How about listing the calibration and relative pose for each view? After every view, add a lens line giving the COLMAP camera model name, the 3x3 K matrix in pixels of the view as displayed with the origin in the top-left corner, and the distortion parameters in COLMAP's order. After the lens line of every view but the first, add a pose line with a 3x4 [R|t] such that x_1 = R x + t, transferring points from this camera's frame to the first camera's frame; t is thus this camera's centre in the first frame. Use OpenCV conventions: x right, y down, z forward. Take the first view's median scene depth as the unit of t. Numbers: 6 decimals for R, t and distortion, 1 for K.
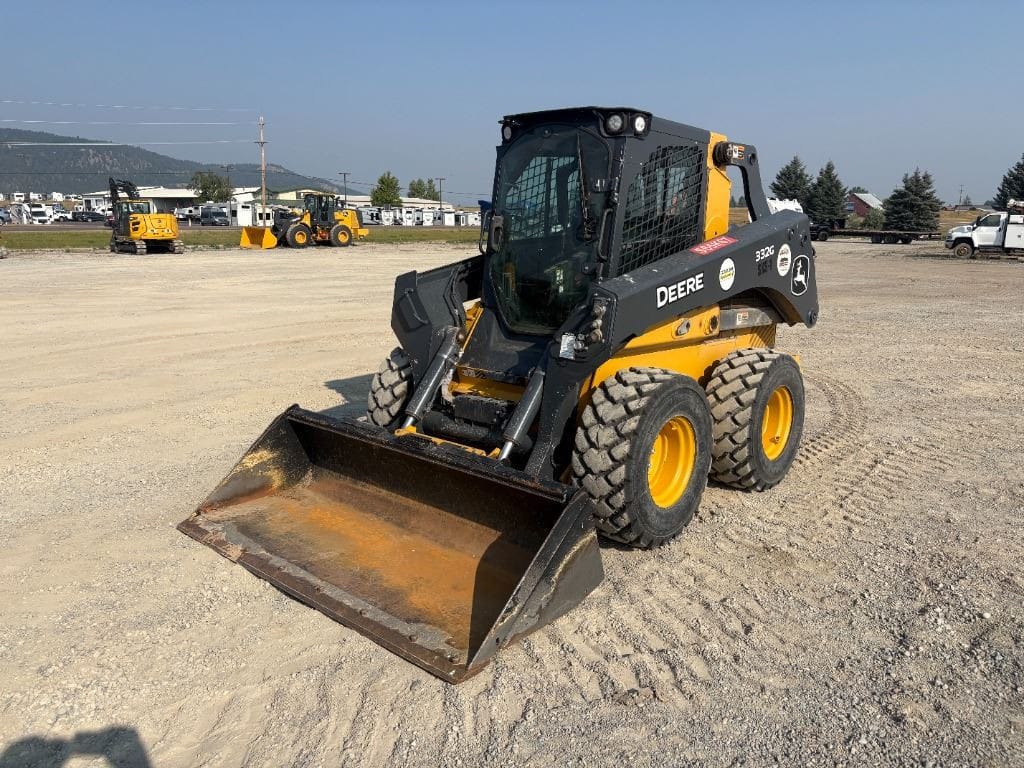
lens RADIAL K [[796.1, 0, 512.0], [0, 796.1, 384.0], [0, 0, 1]] dist [-0.002958, -0.001613]
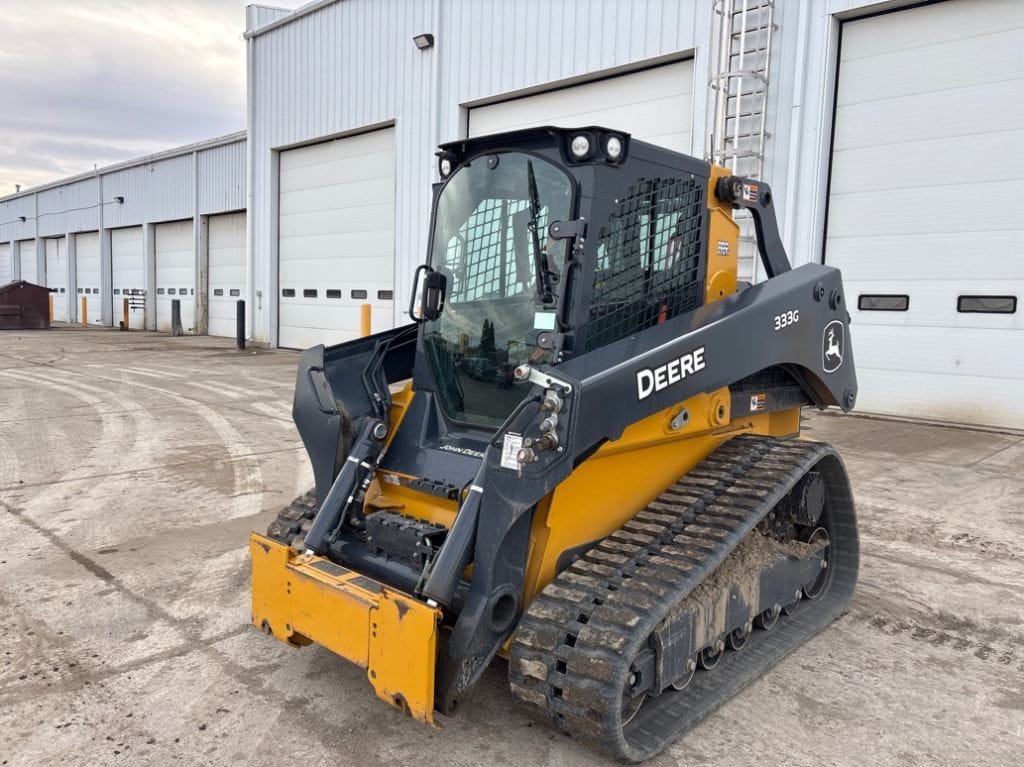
lens RADIAL K [[767.6, 0, 486.5], [0, 767.6, 383.1], [0, 0, 1]] dist [-0.002366, -0.000749]
pose [[0.998837, -0.001677, -0.048195, 0.070768], [-0.001772, 0.997444, -0.071428, -0.053284], [0.048191, 0.071430, 0.996281, 0.277298]]
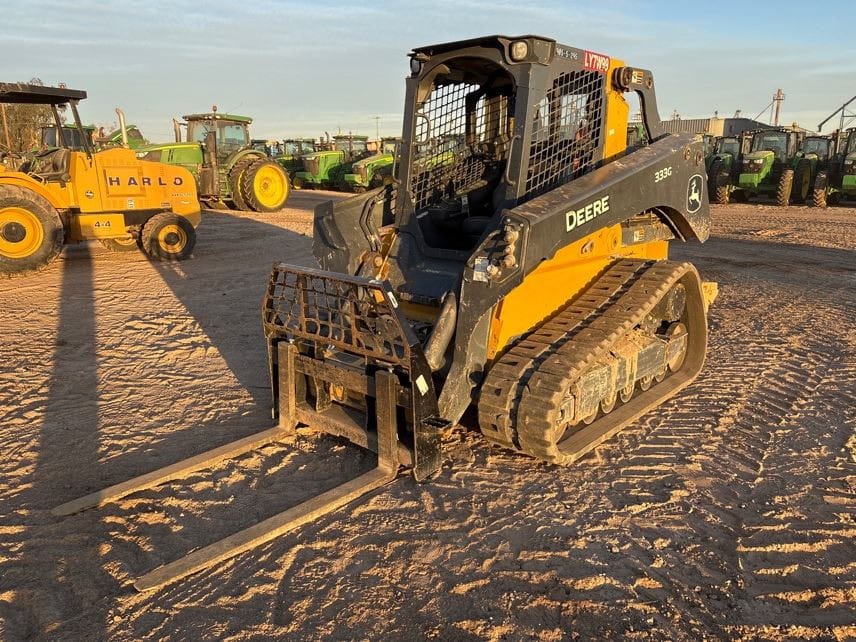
lens RADIAL K [[665.5, 0, 428.0], [0, 665.5, 321.0], [0, 0, 1]] dist [-0.002958, -0.001613]
pose [[0.999584, -0.028661, 0.003239, -0.002771], [0.028442, 0.998107, 0.054525, -0.028024], [-0.004796, -0.054410, 0.998507, 0.115601]]
